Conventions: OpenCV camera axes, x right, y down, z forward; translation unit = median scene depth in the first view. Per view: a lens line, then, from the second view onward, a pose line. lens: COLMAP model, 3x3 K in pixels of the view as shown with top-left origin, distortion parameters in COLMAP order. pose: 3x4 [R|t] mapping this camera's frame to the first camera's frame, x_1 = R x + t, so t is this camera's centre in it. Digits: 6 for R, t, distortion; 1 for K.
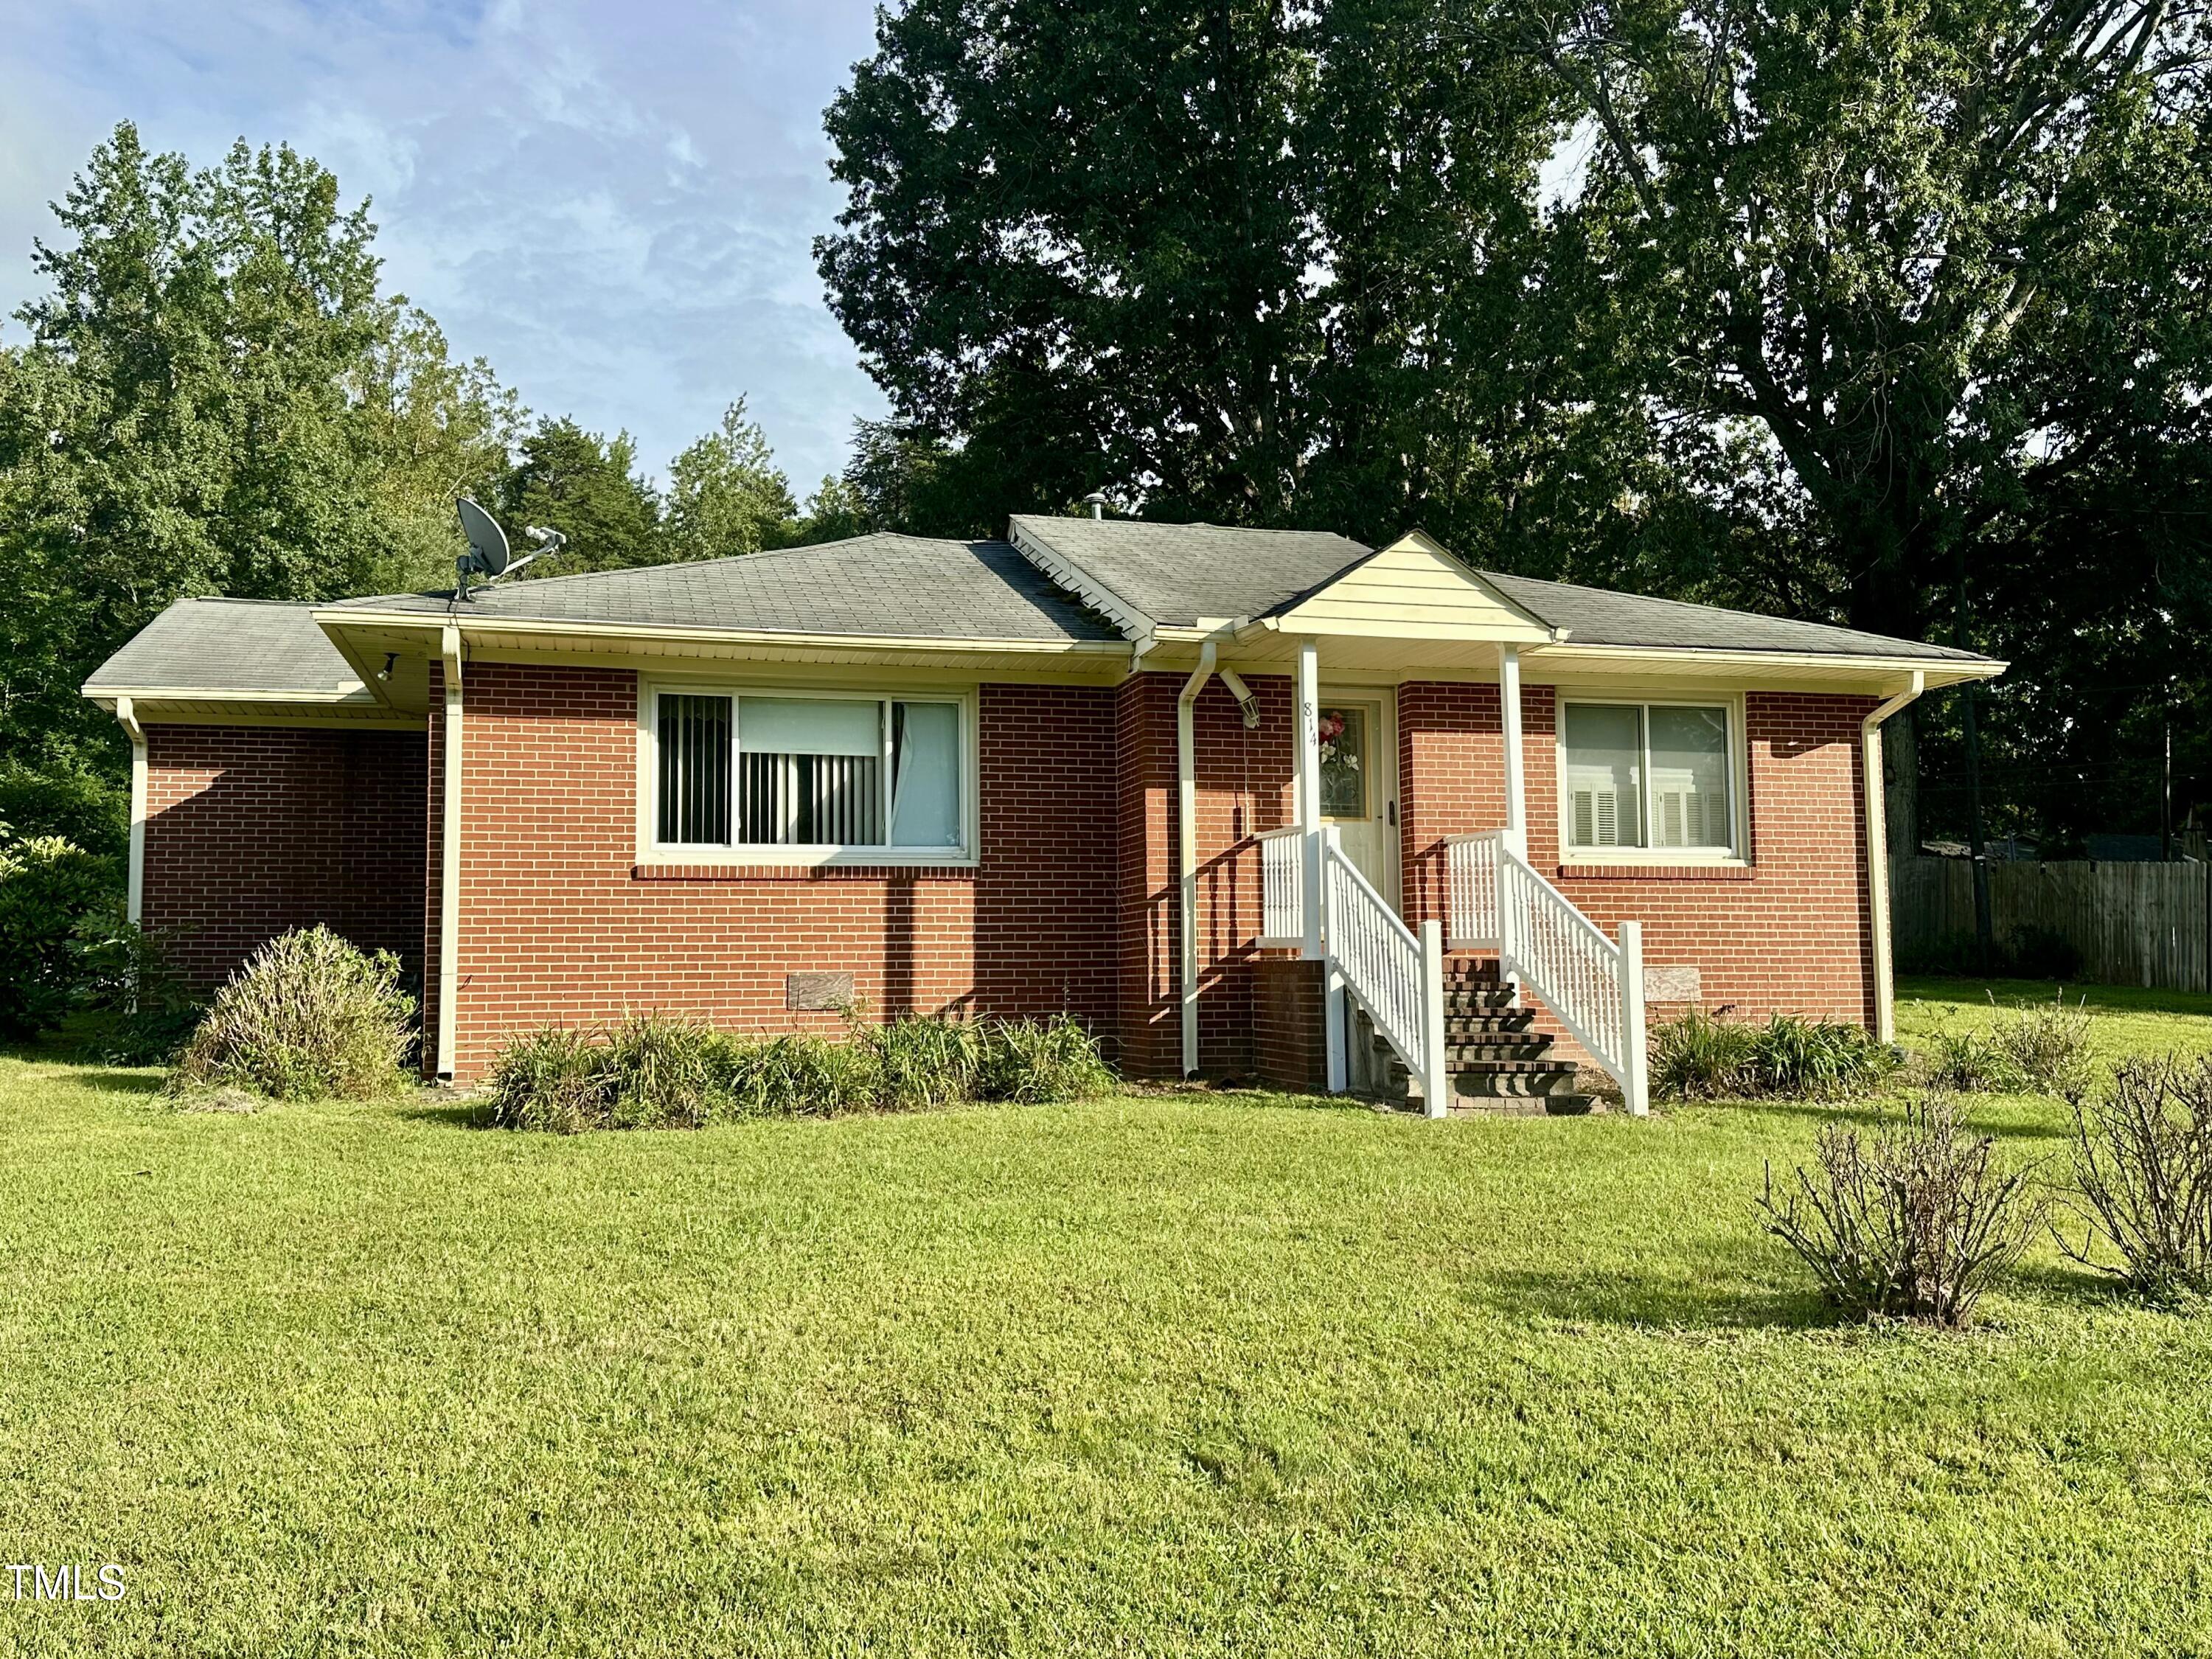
lens RADIAL K [[1876.7, 0, 1093.9], [0, 1876.7, 820.4], [0, 0, 1]] dist [0.070858, -0.080614]
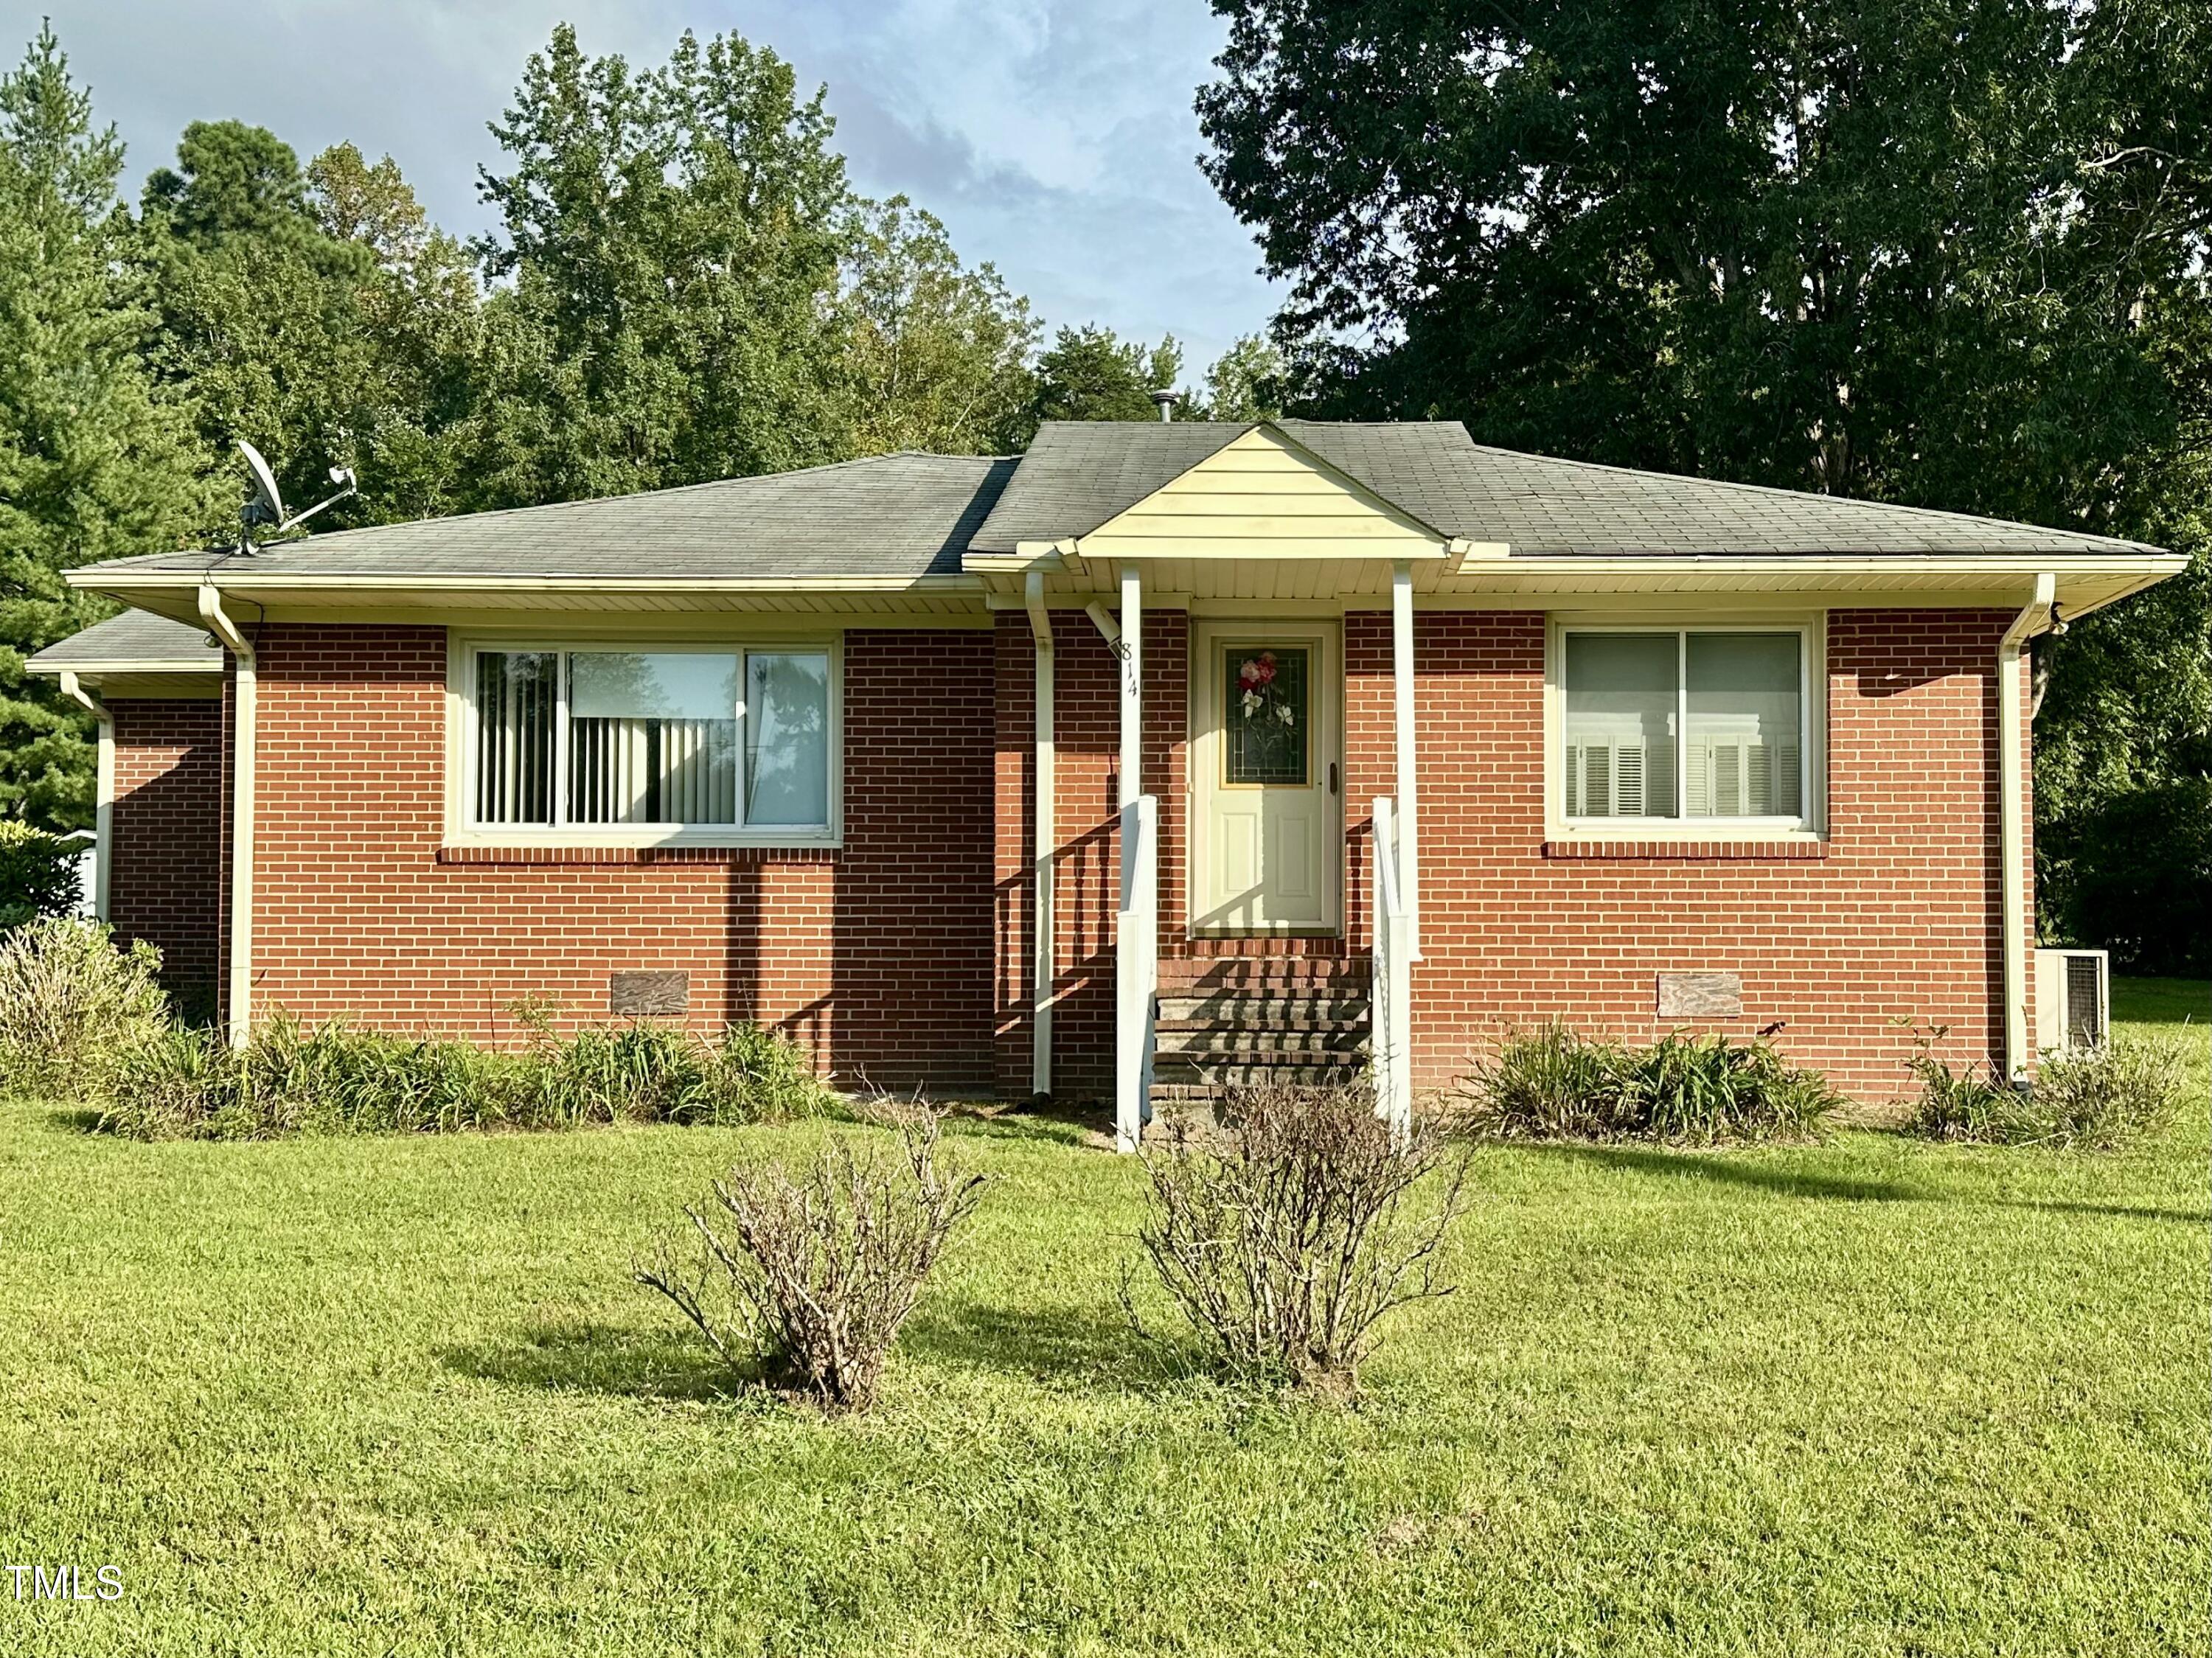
lens RADIAL K [[2293.6, 0, 1243.8], [0, 2293.6, 899.3], [0, 0, 1]] dist [0.058983, 0.000000]
pose [[0.965082, 0.000001, -0.261949, 0.364641], [0.011770, 0.998990, 0.043369, 0.004789], [0.261684, -0.044938, 0.964107, 0.047777]]
